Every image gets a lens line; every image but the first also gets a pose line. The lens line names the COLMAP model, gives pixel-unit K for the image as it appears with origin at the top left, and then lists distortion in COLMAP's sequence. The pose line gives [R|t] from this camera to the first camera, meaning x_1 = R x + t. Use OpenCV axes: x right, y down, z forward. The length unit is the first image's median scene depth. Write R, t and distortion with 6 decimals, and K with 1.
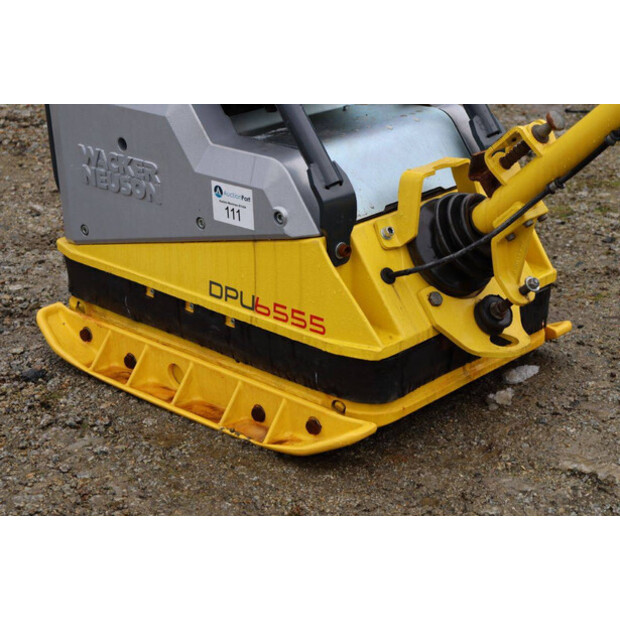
lens RADIAL K [[1350.4, 0, 310.0], [0, 1350.4, 310.0], [0, 0, 1]] dist [0.324364, 0.661291]
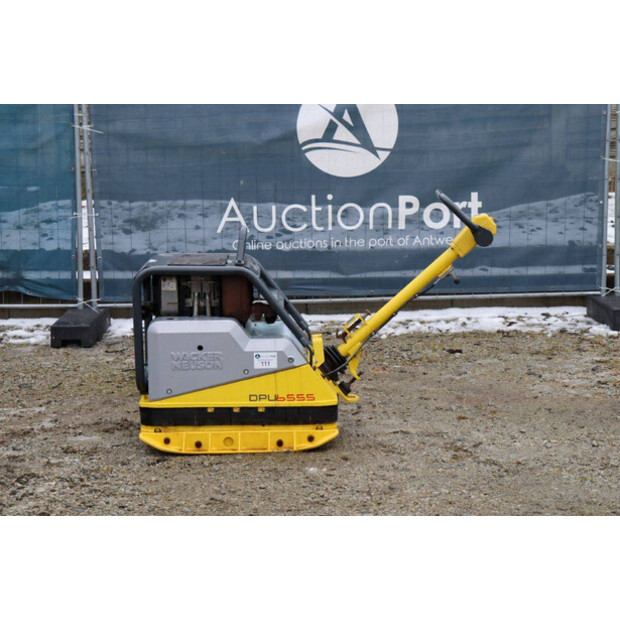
lens RADIAL K [[1429.4, 0, 316.5], [0, 1429.4, 311.5], [0, 0, 1]] dist [0.334324, 0.672057]
pose [[0.701824, -0.099255, 0.705402, -1.891558], [0.249309, 0.961843, -0.112706, 0.163229], [-0.667300, 0.254963, 0.699789, -0.986354]]
